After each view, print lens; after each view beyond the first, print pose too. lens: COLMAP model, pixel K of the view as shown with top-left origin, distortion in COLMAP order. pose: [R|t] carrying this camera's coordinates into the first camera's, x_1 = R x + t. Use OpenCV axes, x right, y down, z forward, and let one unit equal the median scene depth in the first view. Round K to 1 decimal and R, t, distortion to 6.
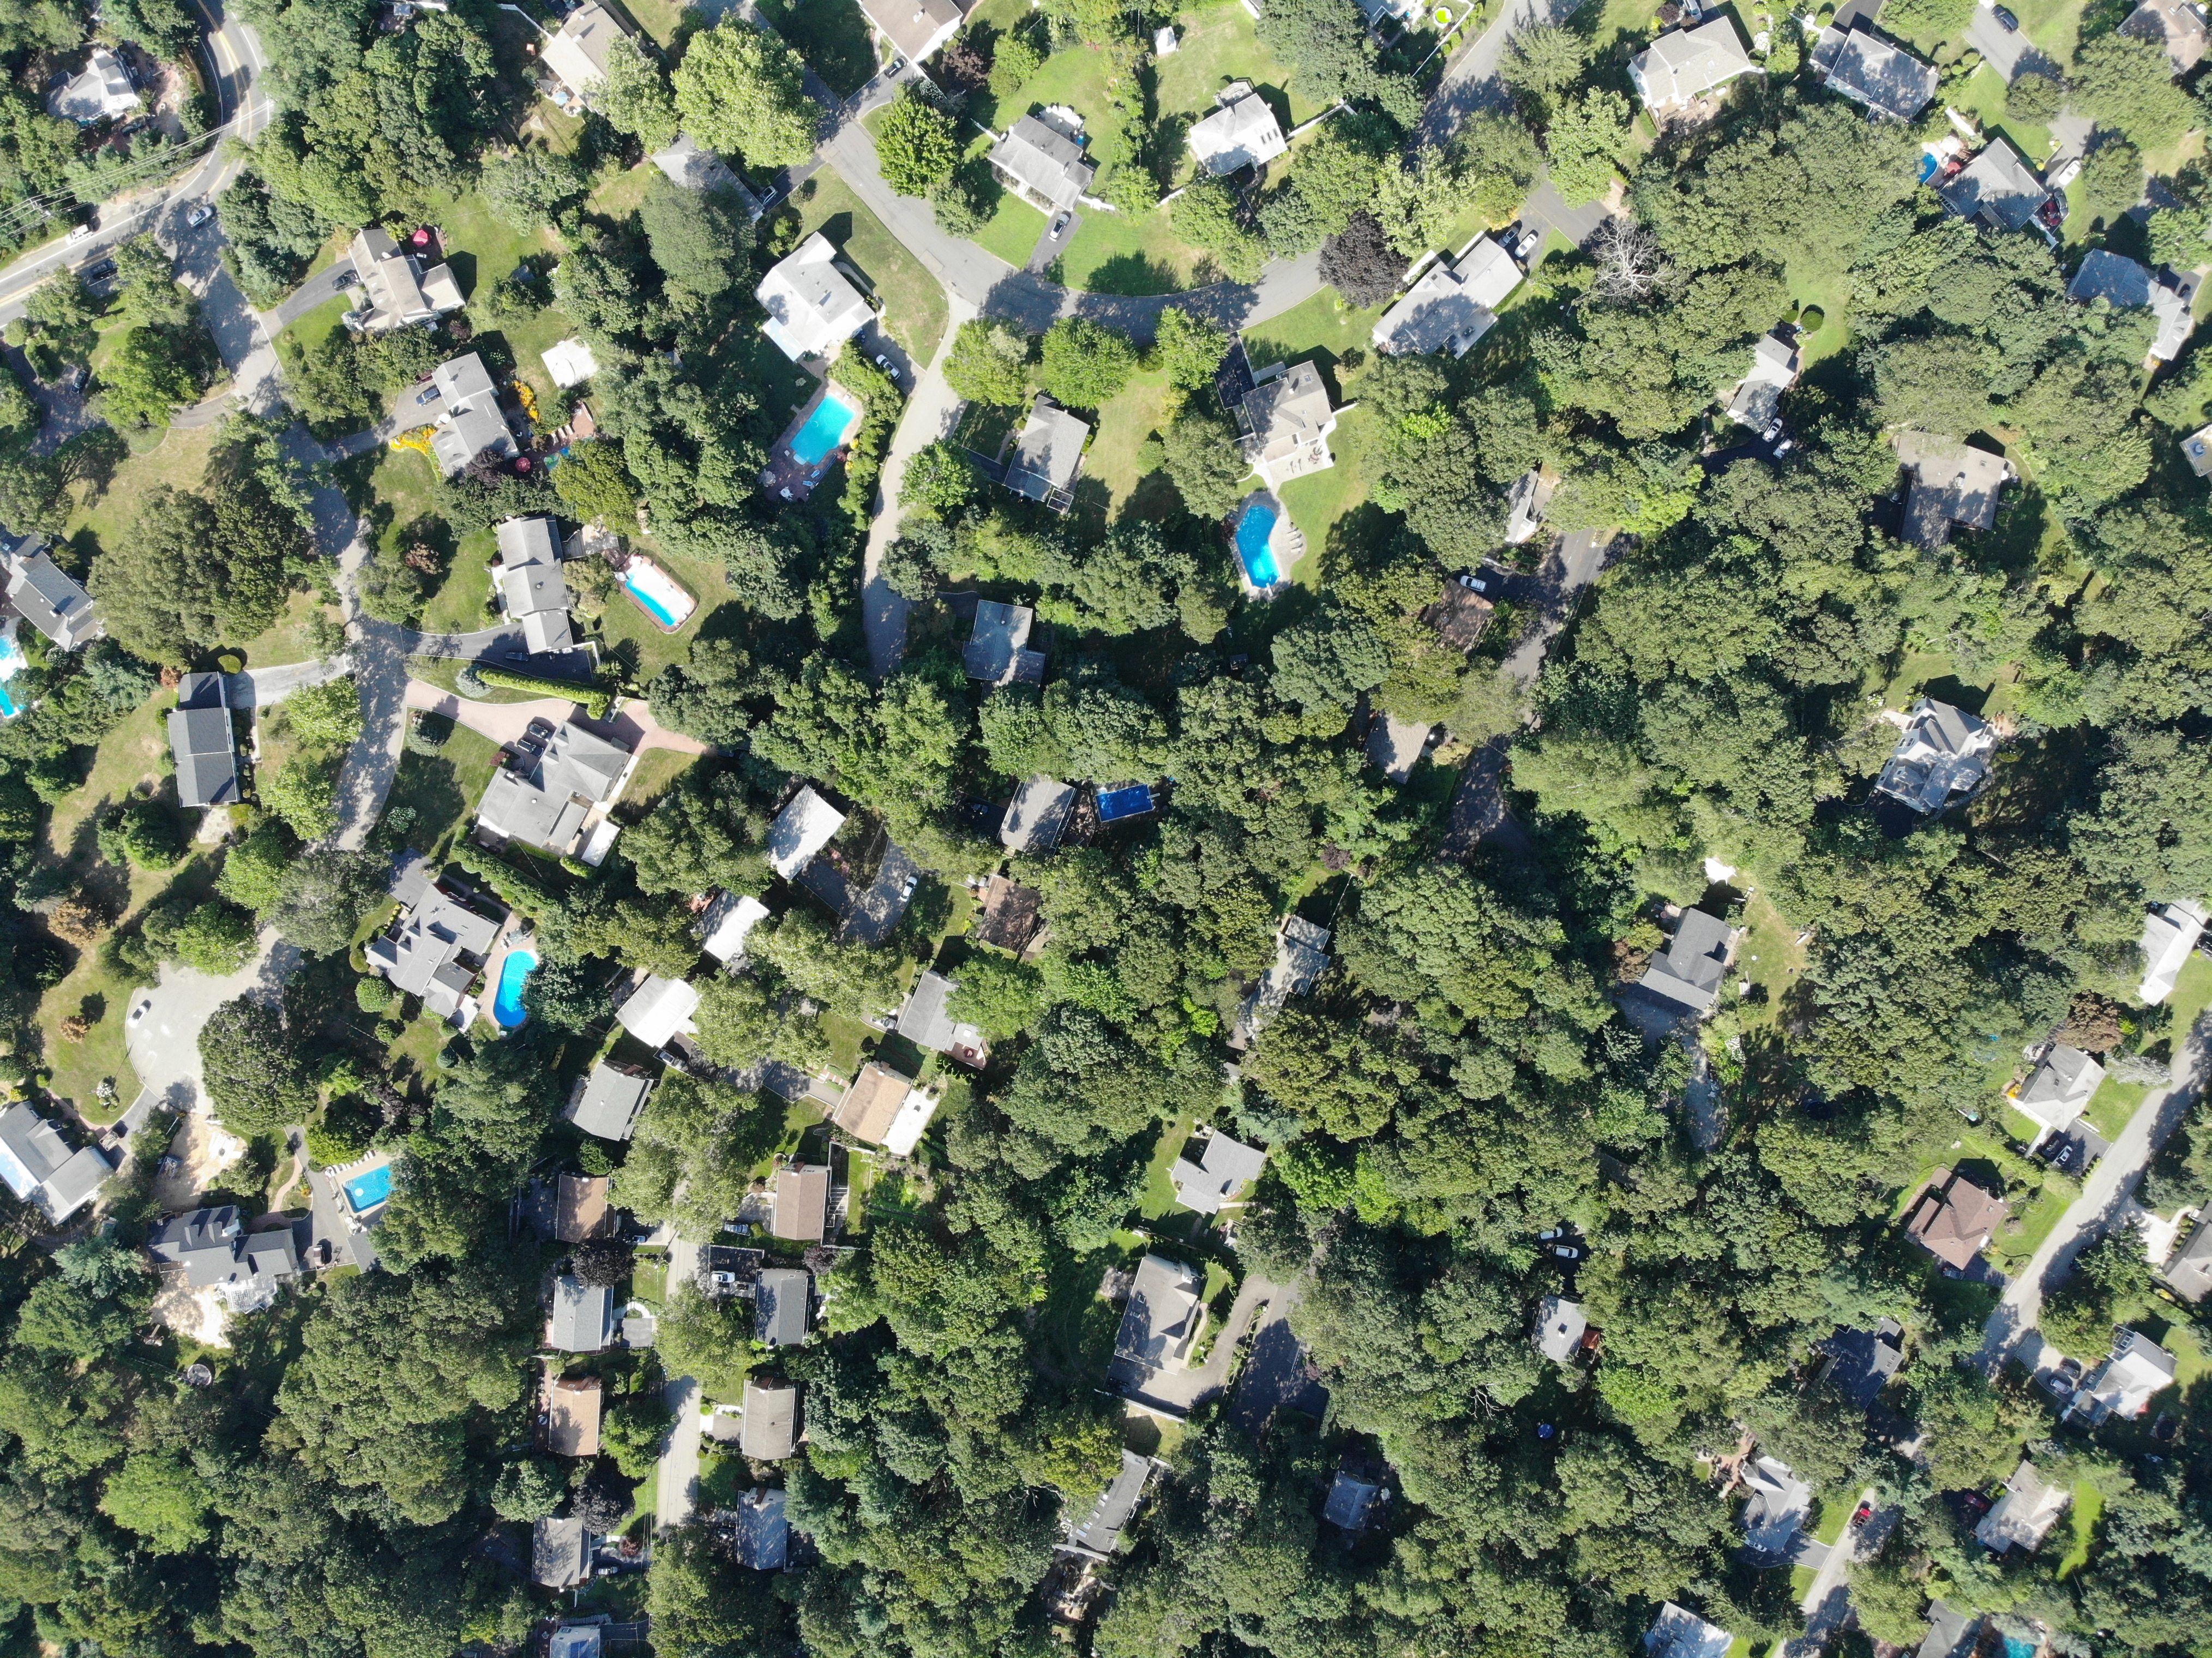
lens RADIAL K [[1630.1, 0, 1105.3], [0, 1630.1, 829.9], [0, 0, 1]] dist [0.062911, -0.152950]
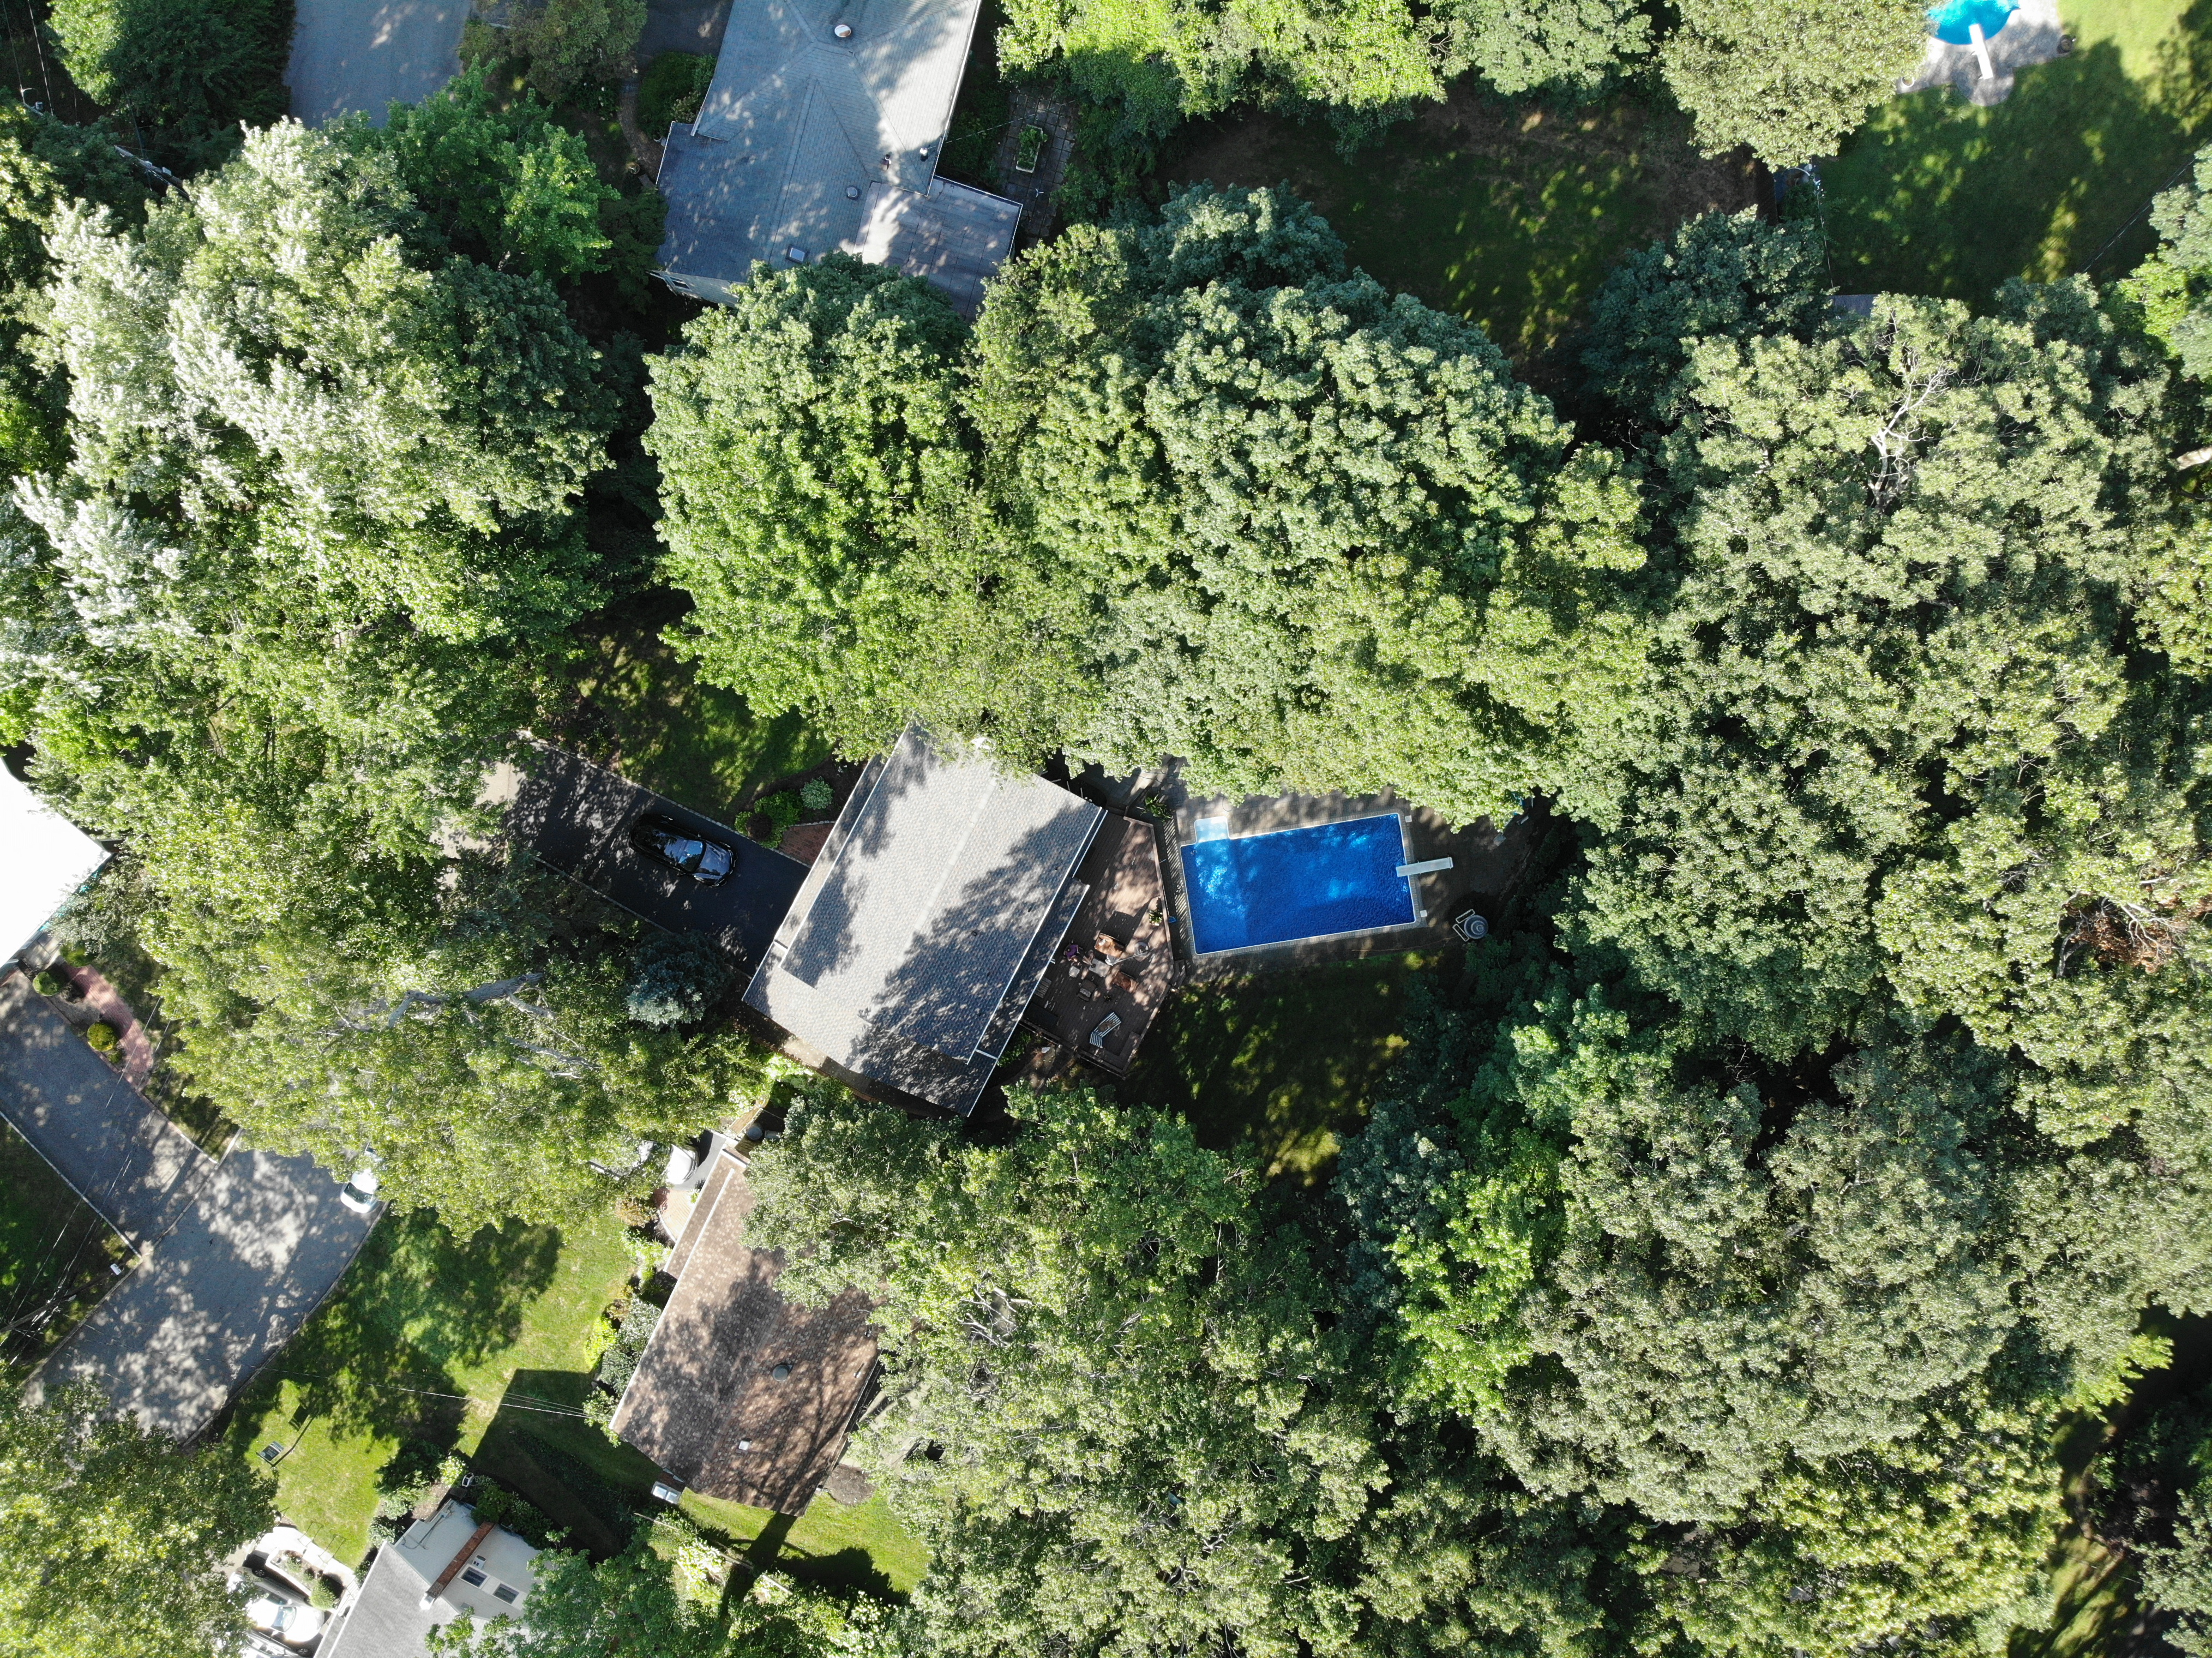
lens RADIAL K [[1630.1, 0, 1106.1], [0, 1630.1, 827.4], [0, 0, 1]] dist [0.062911, -0.152950]
pose [[0.996263, 0.086104, -0.006777, -0.017215], [-0.086132, 0.996276, -0.003905, -0.023009], [0.006416, 0.004474, 0.999969, 0.808505]]
